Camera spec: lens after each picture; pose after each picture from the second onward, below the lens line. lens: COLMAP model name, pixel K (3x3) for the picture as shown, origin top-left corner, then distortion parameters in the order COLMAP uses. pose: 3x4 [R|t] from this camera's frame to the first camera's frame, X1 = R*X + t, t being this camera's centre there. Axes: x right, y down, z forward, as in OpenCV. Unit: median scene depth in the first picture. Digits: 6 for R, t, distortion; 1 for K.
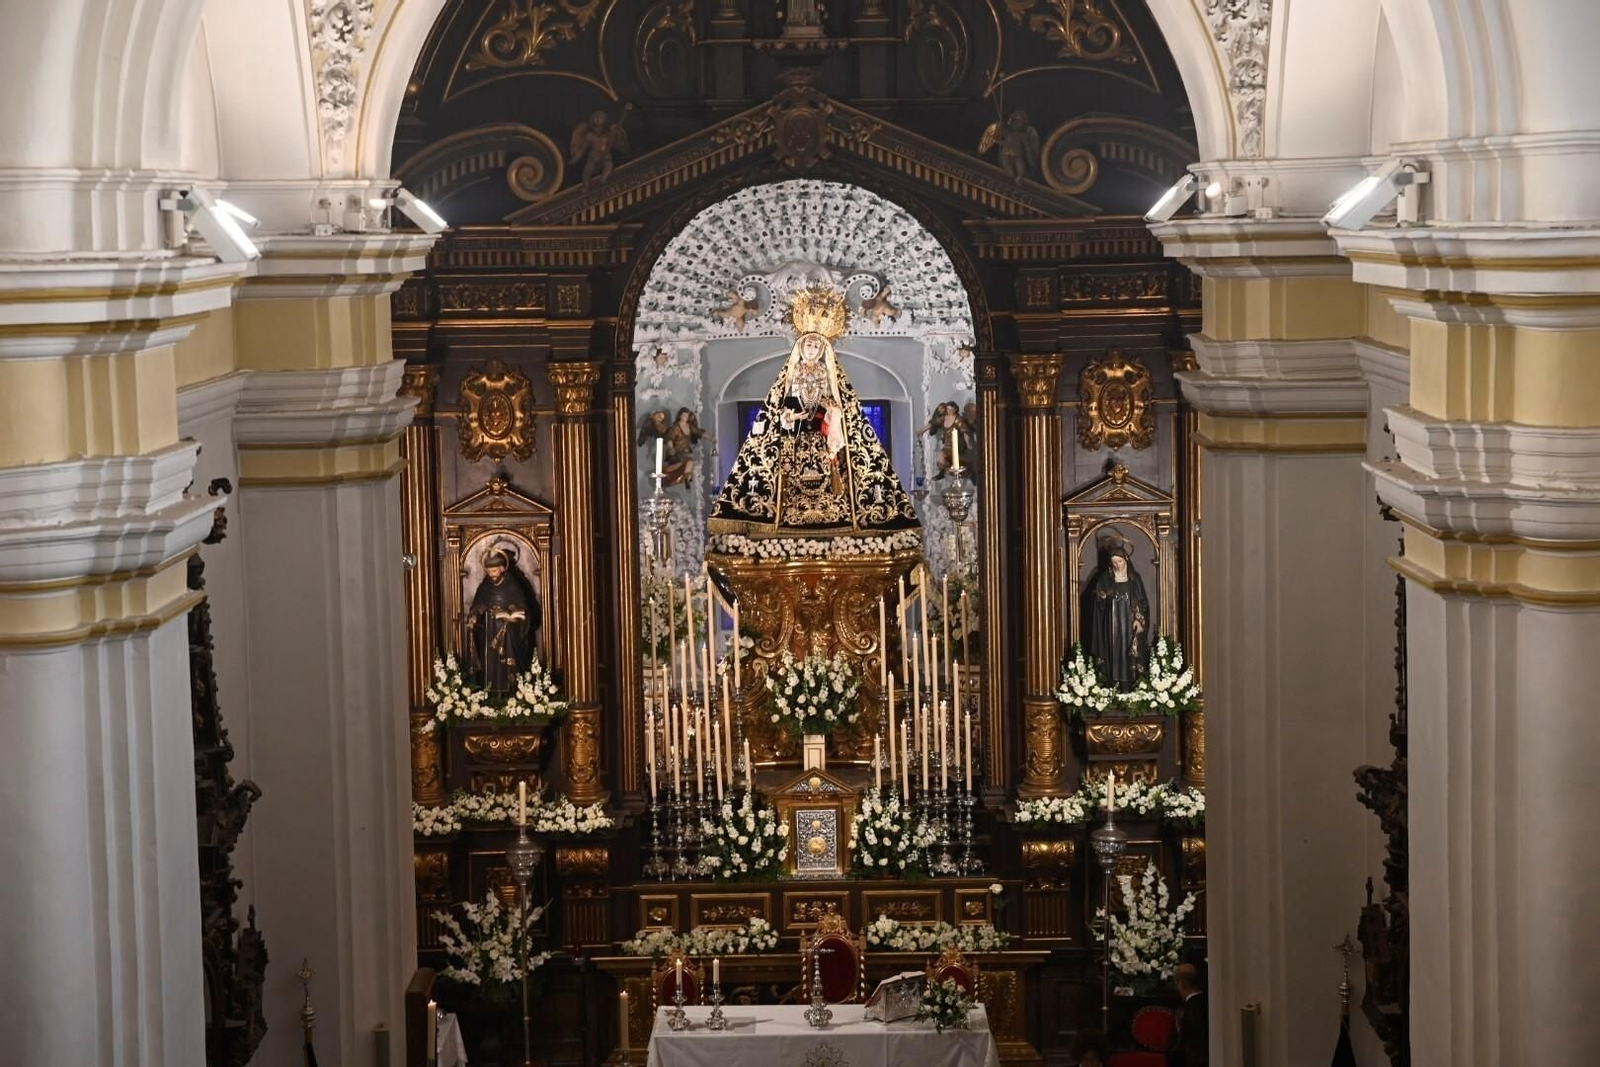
lens RADIAL K [[3010.7, 0, 840.4], [0, 3010.7, 573.6], [0, 0, 1]] dist [0.320226, 0.000000]
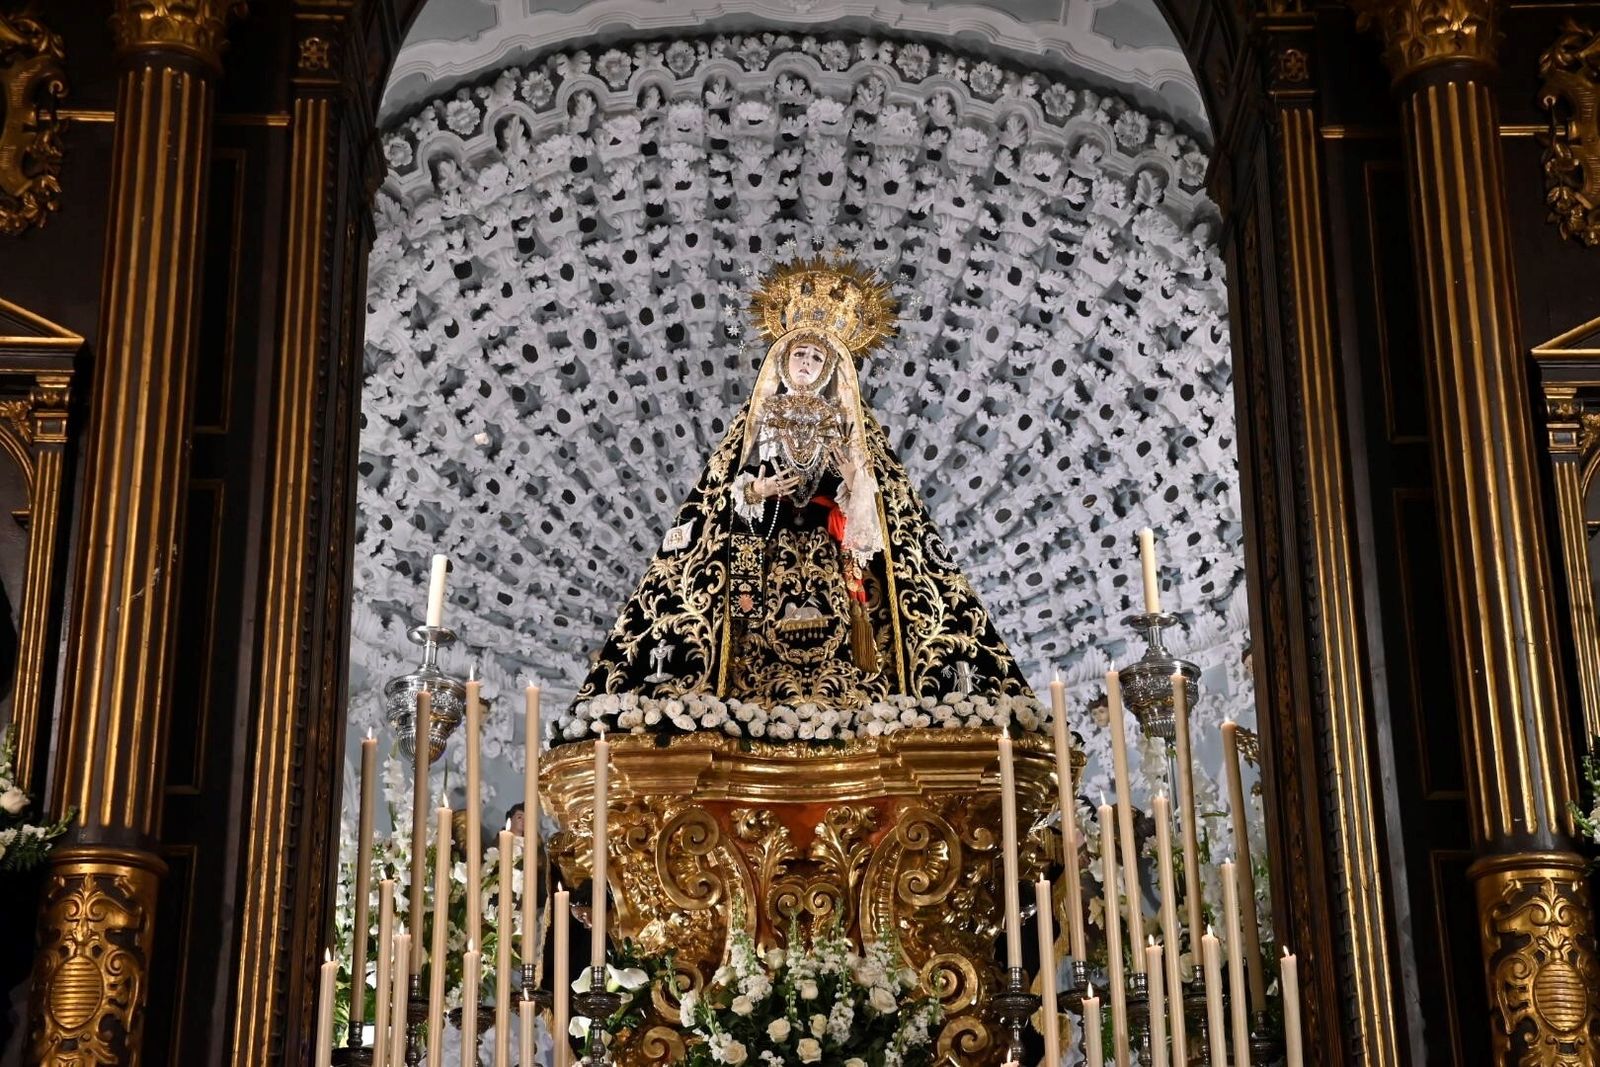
lens RADIAL K [[3010.7, 0, 831.3], [0, 3010.7, 522.4], [0, 0, 1]] dist [0.320226, 0.000000]
pose [[0.999740, 0.013849, 0.018100, -0.013995], [-0.003296, 0.873694, -0.486464, 0.162301], [-0.022551, 0.486278, 0.873513, 0.660176]]
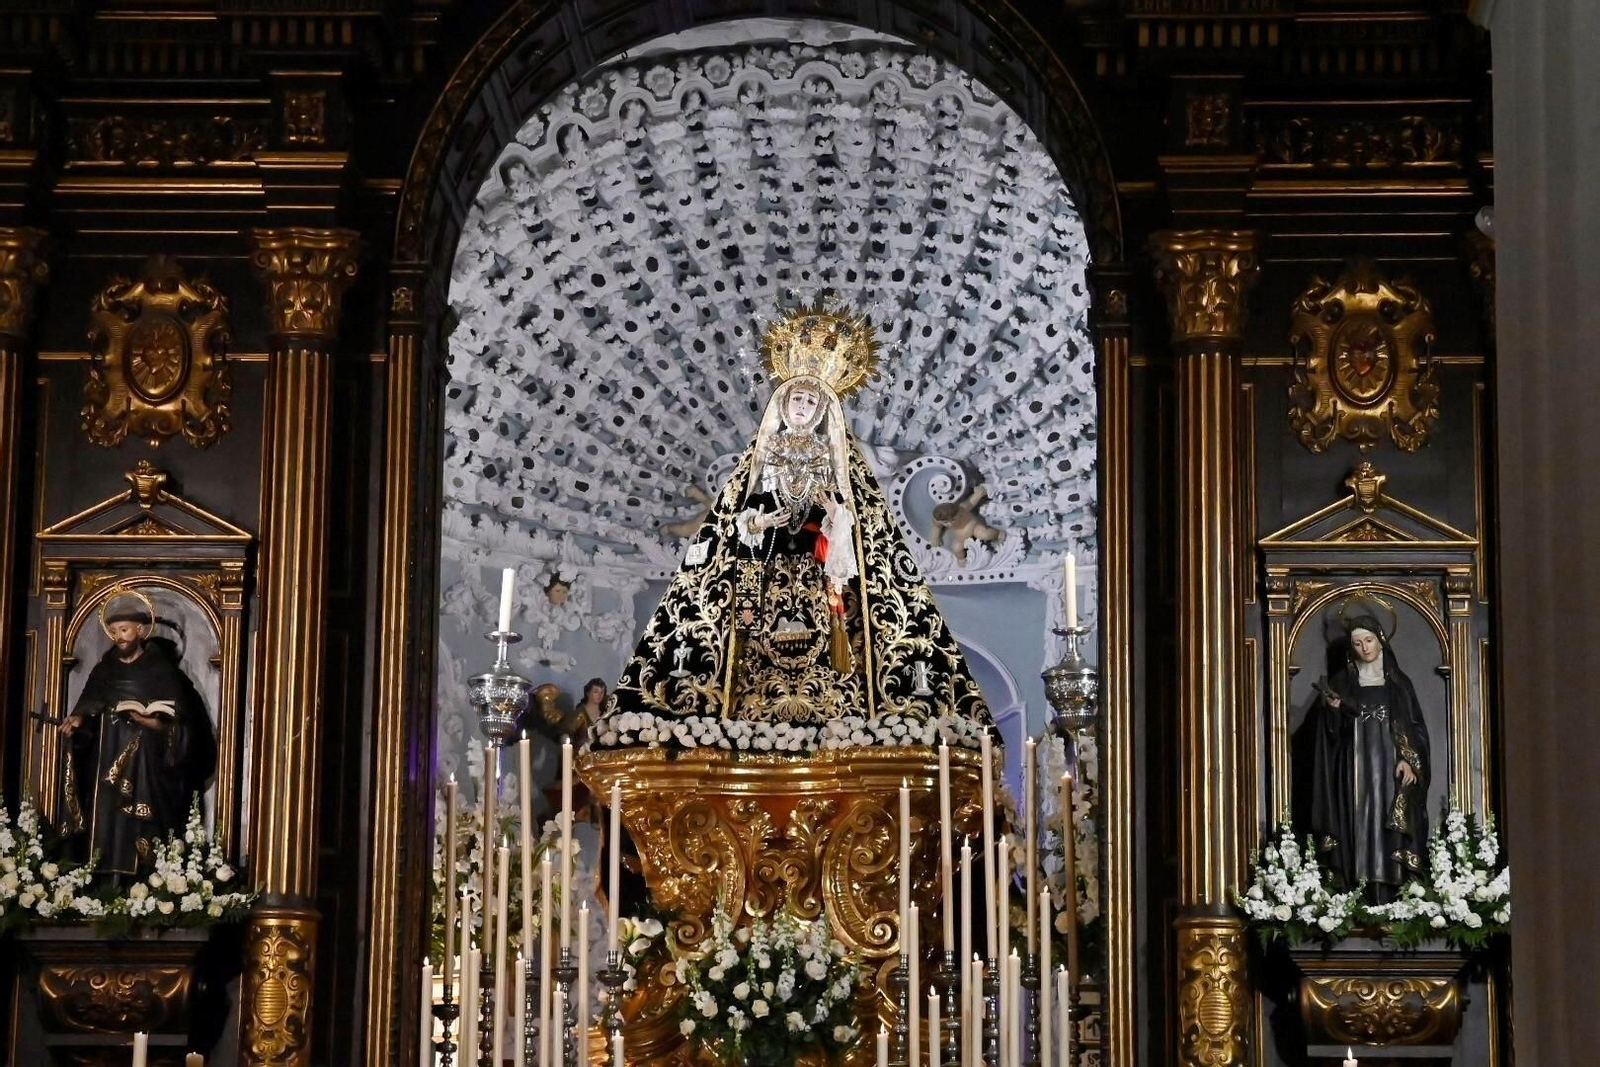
lens RADIAL K [[4632.2, 0, 839.3], [0, 4632.2, 570.0], [0, 0, 1]] dist [0.408393, 0.000000]
pose [[0.998043, 0.017964, -0.059897, 0.048266], [-0.035528, 0.951131, -0.306737, 0.211253], [0.051460, 0.308265, 0.949908, 0.244928]]
